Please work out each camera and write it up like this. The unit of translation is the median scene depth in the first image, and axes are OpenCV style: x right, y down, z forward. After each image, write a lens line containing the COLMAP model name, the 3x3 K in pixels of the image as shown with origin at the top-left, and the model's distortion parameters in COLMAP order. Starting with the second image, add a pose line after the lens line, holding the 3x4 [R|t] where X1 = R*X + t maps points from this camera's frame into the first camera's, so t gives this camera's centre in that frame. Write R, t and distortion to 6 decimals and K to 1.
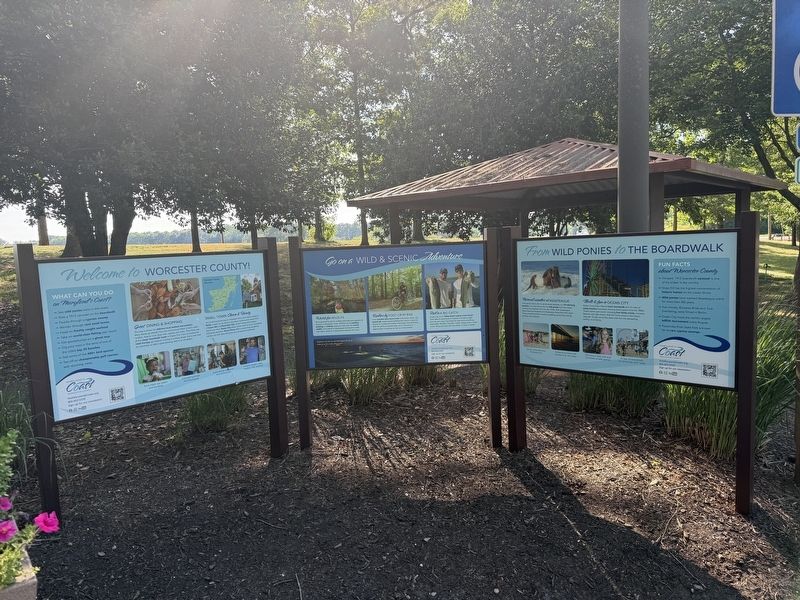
lens RADIAL K [[571.8, 0, 397.1], [0, 571.8, 296.7], [0, 0, 1]] dist [0.031386, -0.042055]
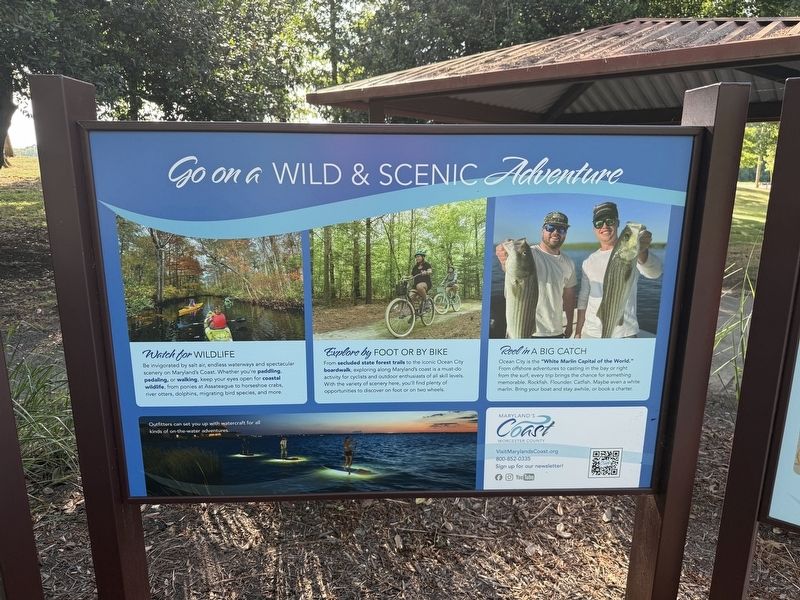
lens RADIAL K [[571.8, 0, 397.2], [0, 571.8, 304.7], [0, 0, 1]] dist [0.031386, -0.042055]
pose [[0.997878, 0.037461, 0.053249, -0.020032], [-0.044056, 0.990716, 0.128614, -0.036836], [-0.047937, -0.130687, 0.990264, 0.690256]]
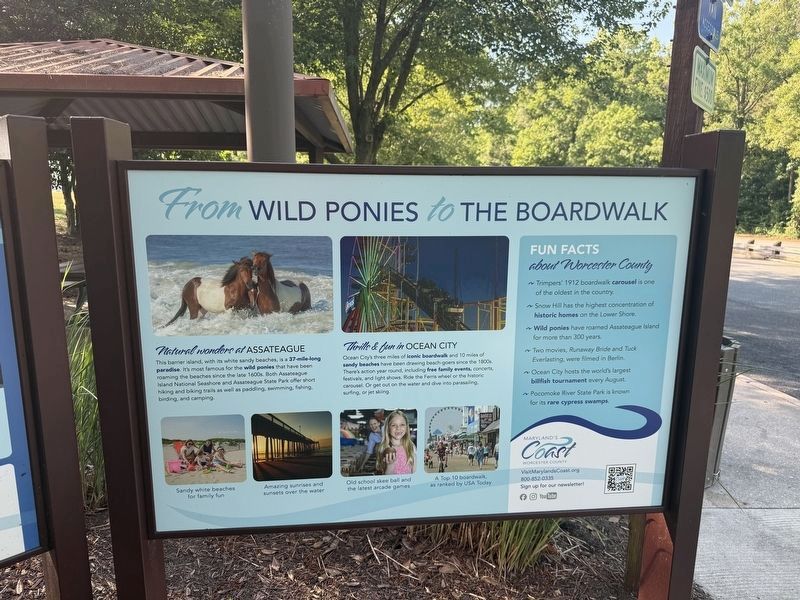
lens RADIAL K [[571.8, 0, 398.5], [0, 571.8, 305.7], [0, 0, 1]] dist [0.031386, -0.042055]
pose [[0.696407, -0.085099, 0.712583, 0.079852], [0.027538, 0.995382, 0.091959, -0.046922], [-0.717118, -0.044418, 0.695535, 0.651722]]
